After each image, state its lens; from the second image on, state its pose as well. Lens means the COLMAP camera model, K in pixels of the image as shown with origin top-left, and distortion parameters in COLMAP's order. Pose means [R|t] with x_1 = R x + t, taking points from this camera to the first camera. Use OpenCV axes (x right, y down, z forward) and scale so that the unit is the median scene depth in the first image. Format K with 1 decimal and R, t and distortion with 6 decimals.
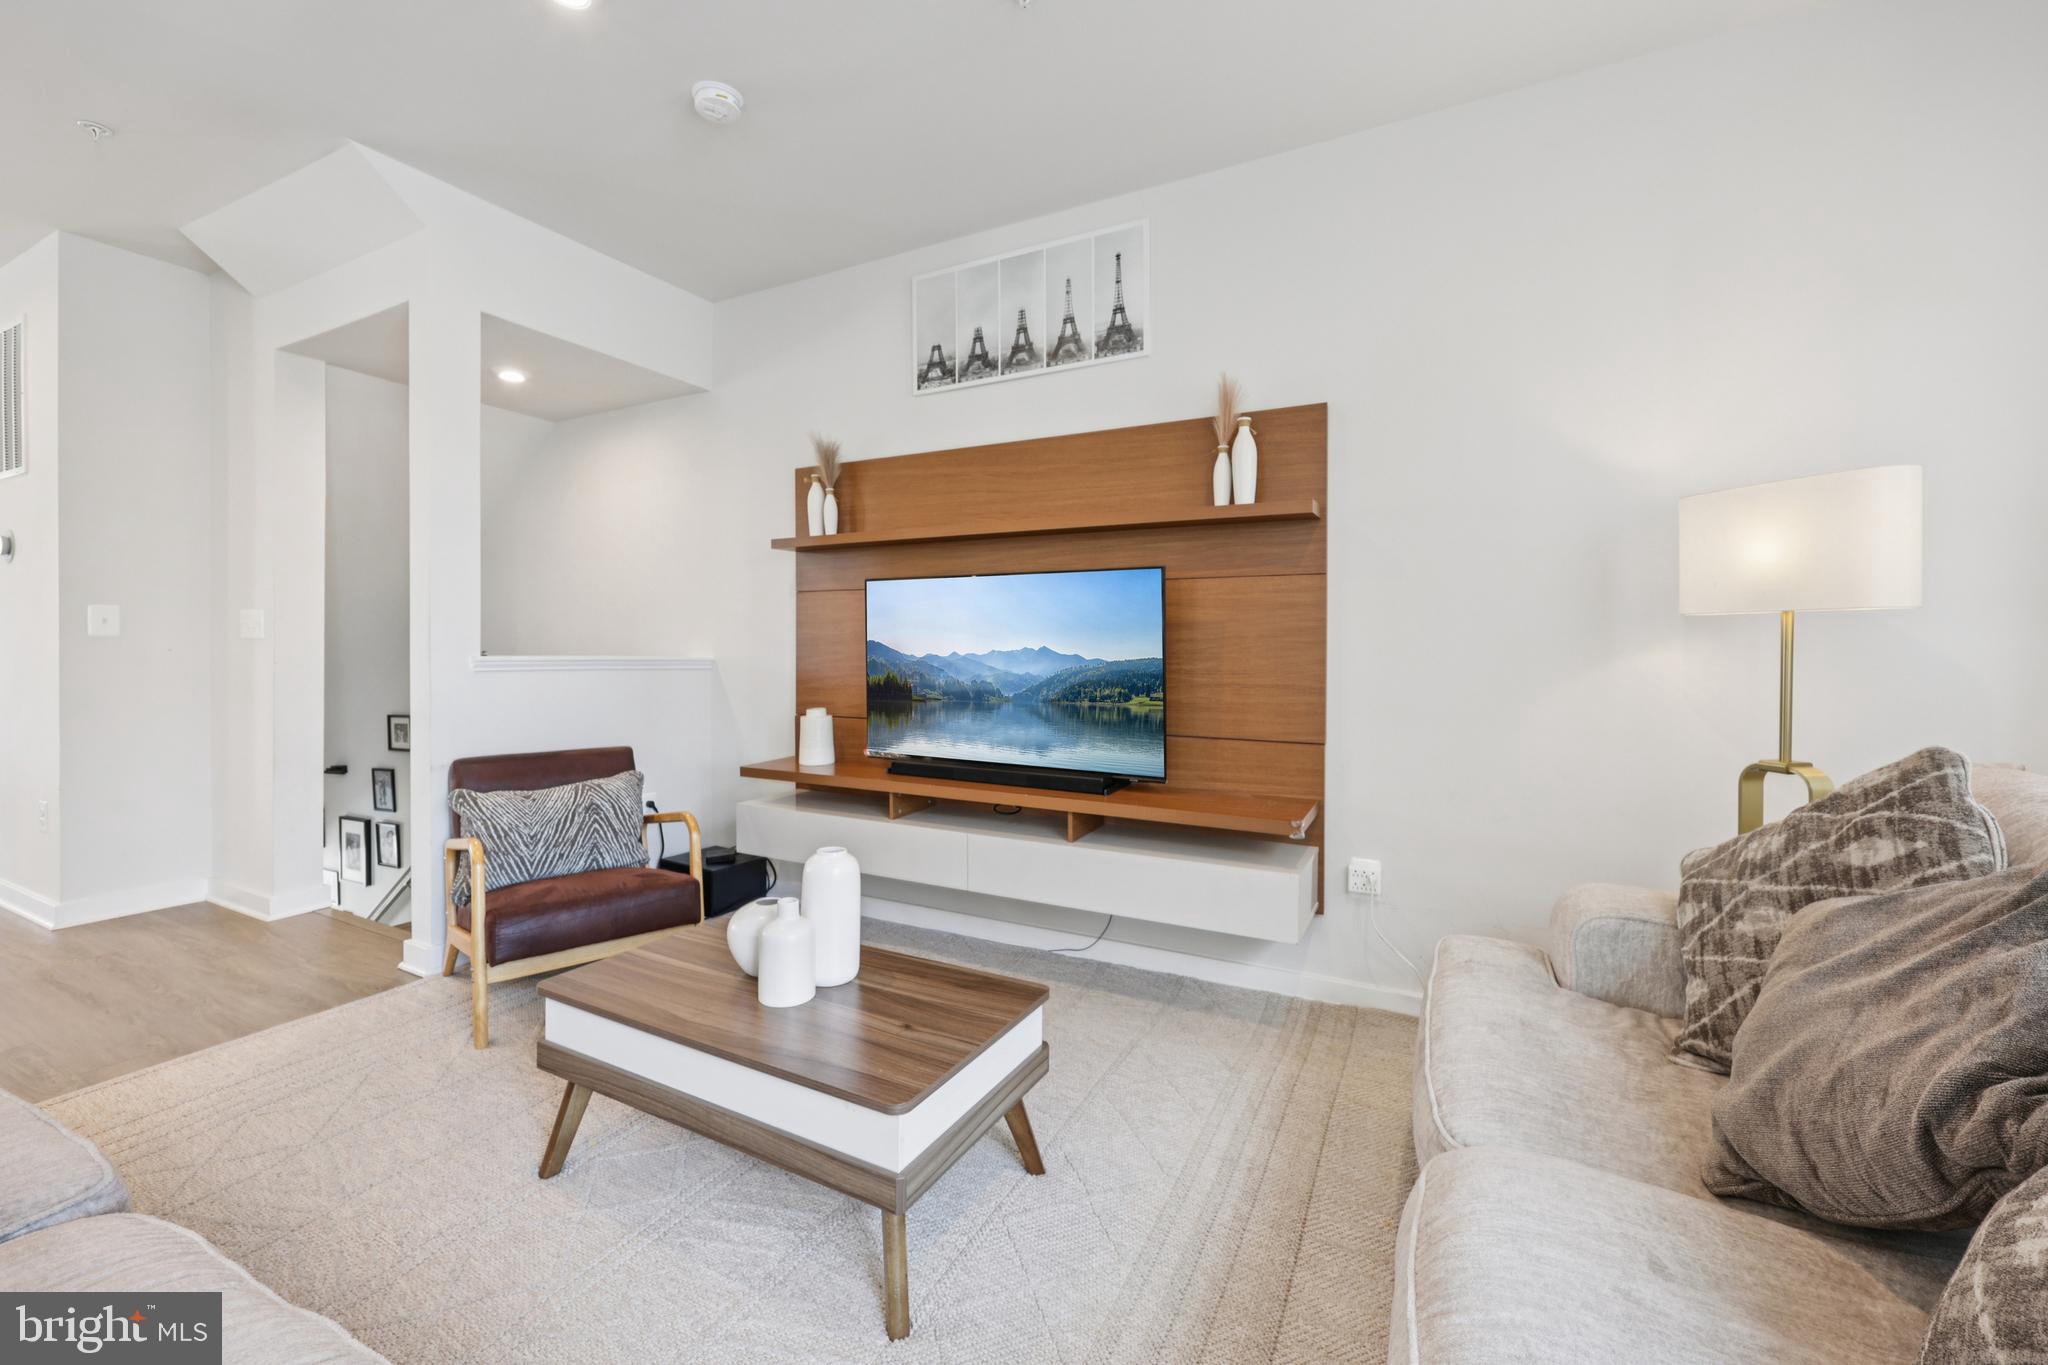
lens RADIAL K [[837.6, 0, 1033.4], [0, 837.6, 657.3], [0, 0, 1]] dist [-0.000300, 0.001180]
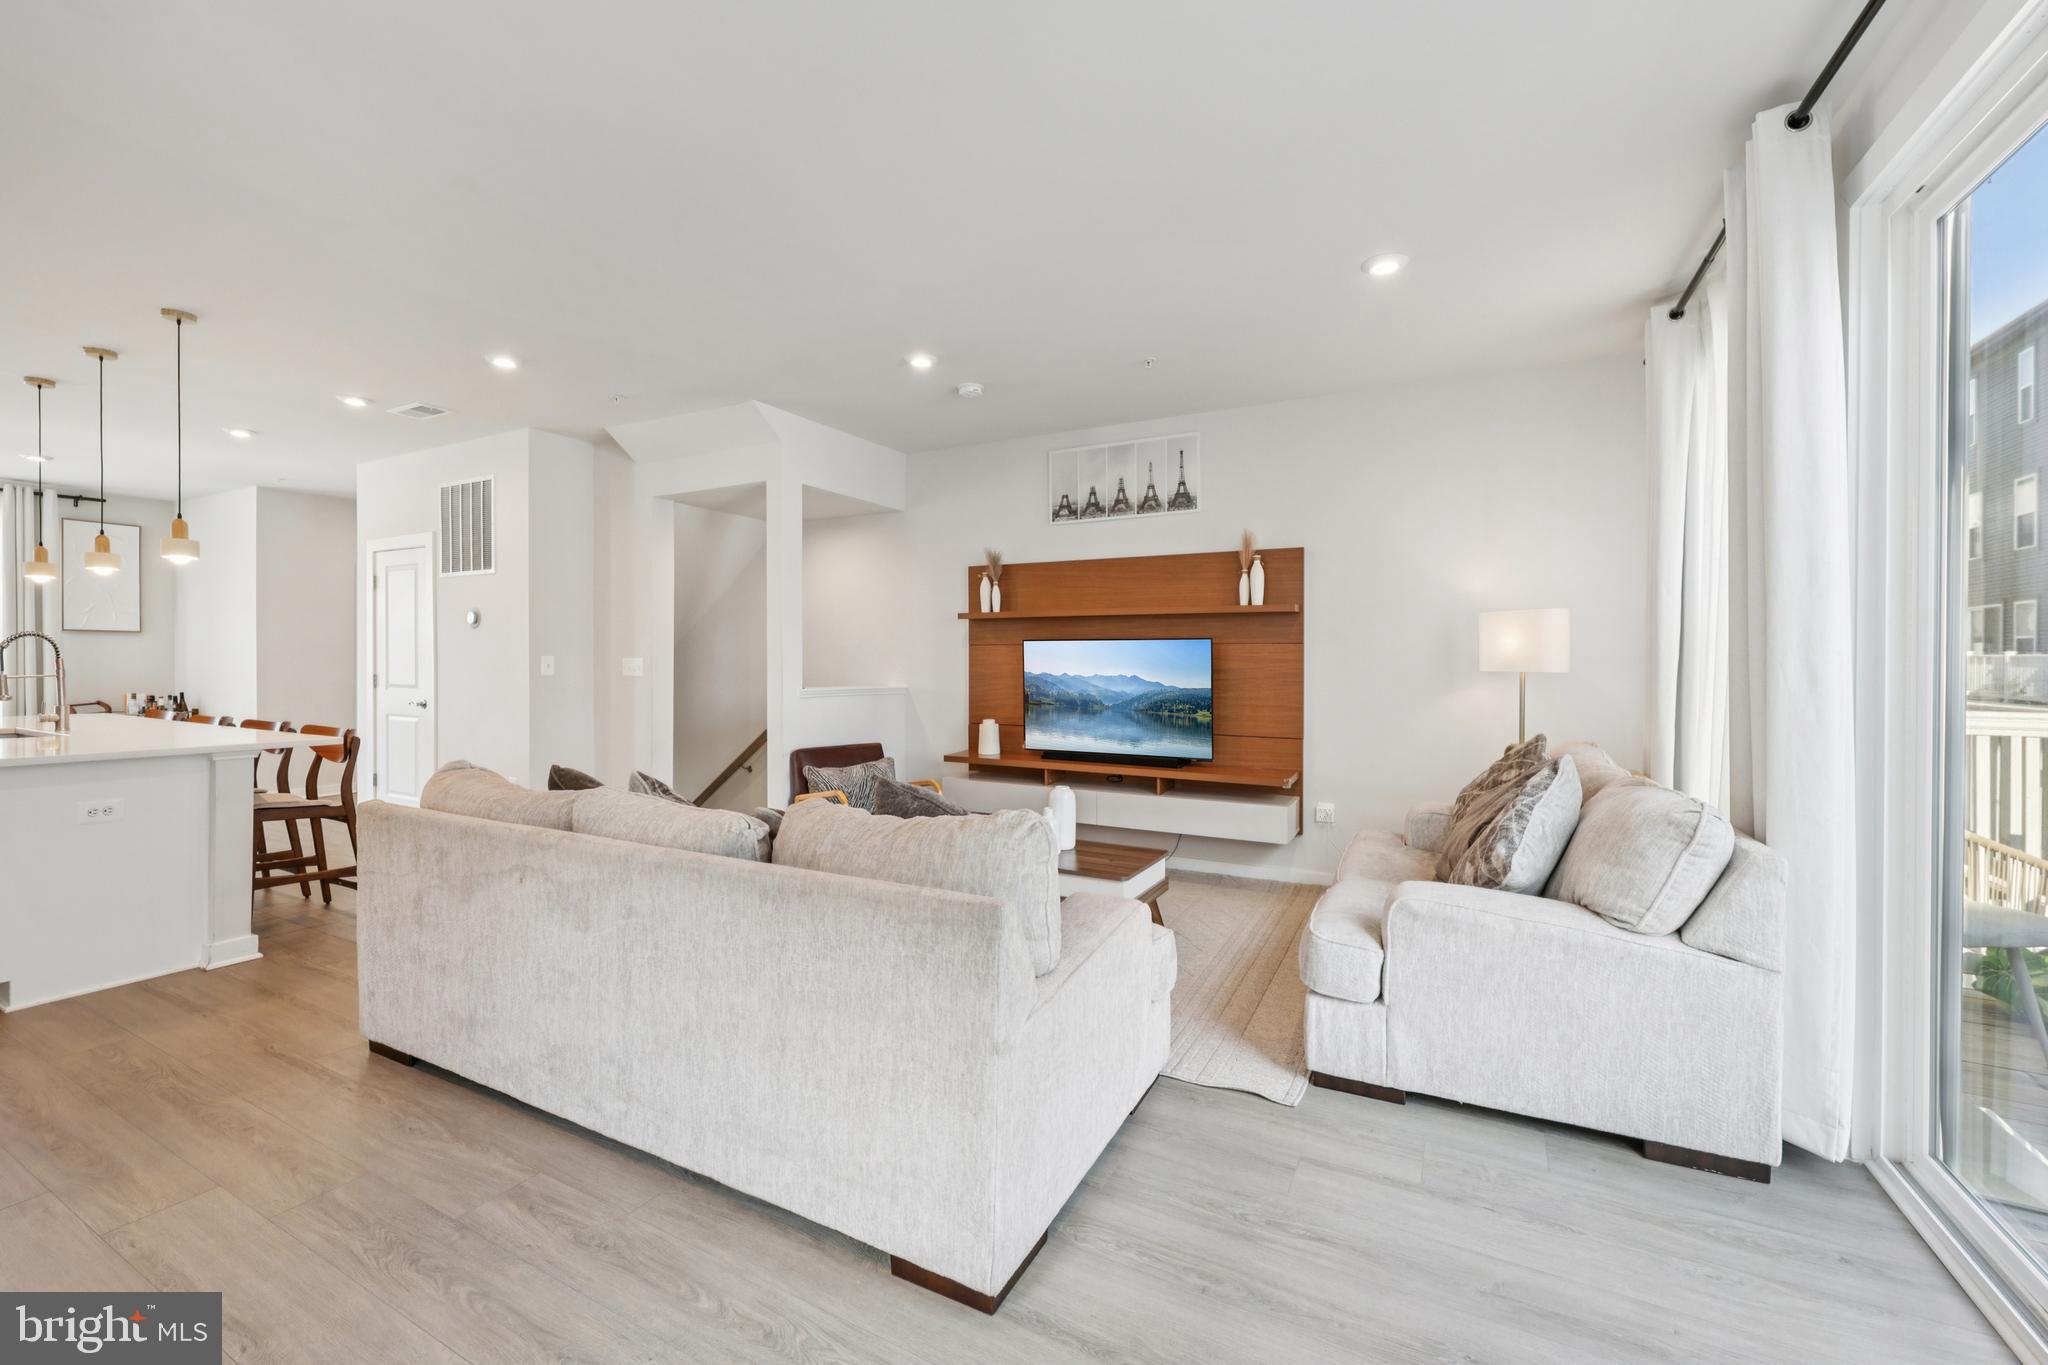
lens RADIAL K [[837.6, 0, 1028.2], [0, 837.6, 667.2], [0, 0, 1]] dist [-0.000300, 0.001180]
pose [[0.999959, -0.002643, -0.008644, -0.193238], [0.002638, 0.999996, -0.000610, -0.043160], [0.008646, 0.000587, 0.999962, -0.688826]]
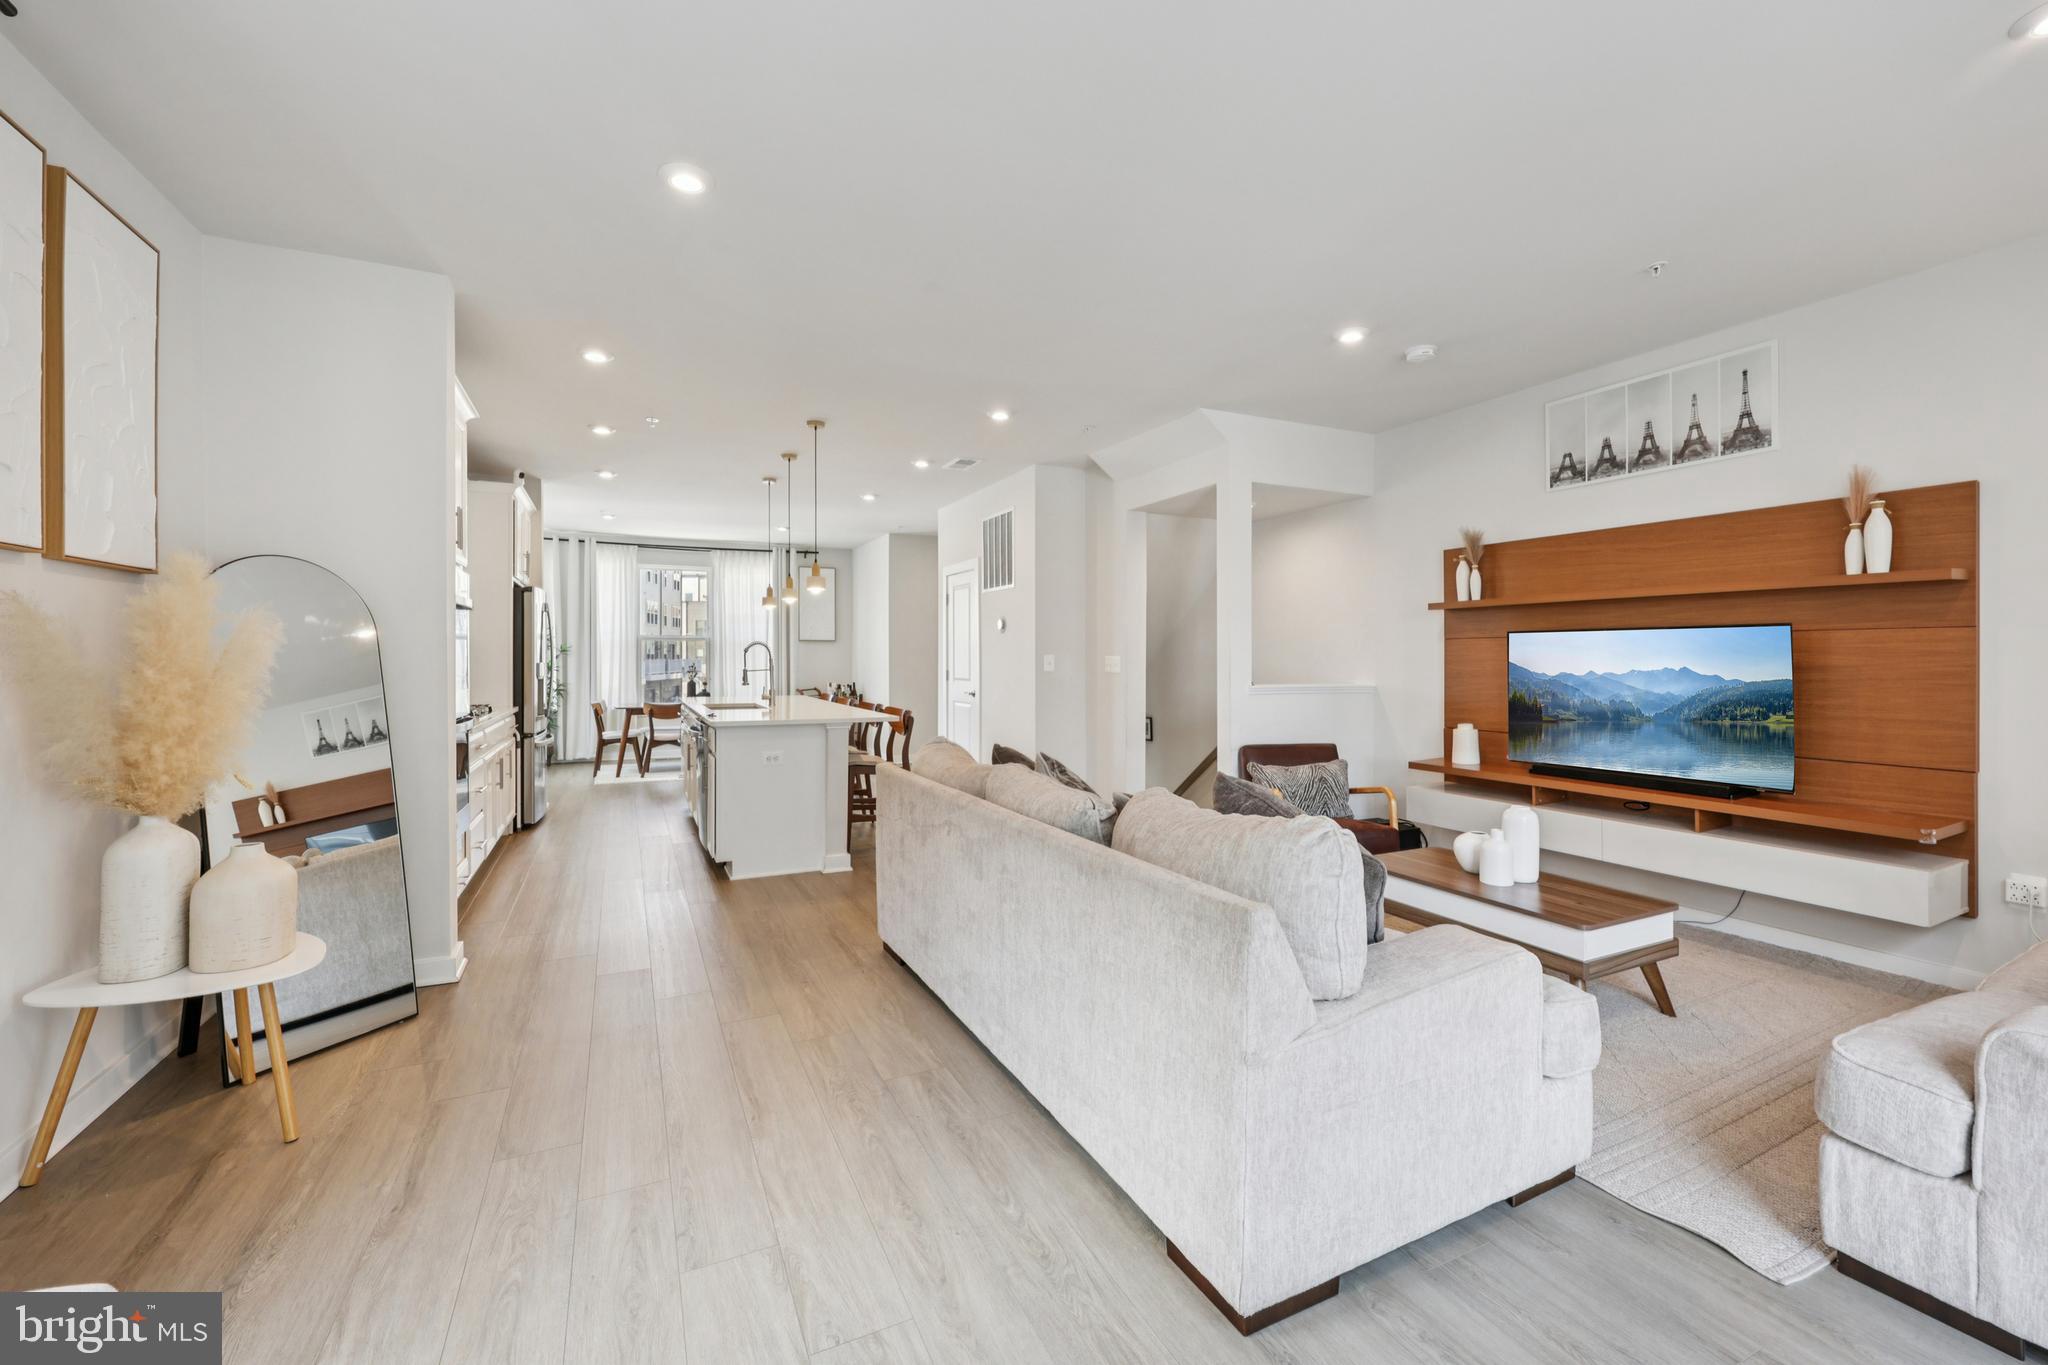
lens RADIAL K [[837.6, 0, 1023.2], [0, 837.6, 665.2], [0, 0, 1]] dist [-0.000300, 0.001180]
pose [[0.801366, -0.002805, -0.598167, -0.015444], [0.001791, 0.999996, -0.002290, -0.039726], [0.598171, 0.000764, 0.801368, -0.644642]]
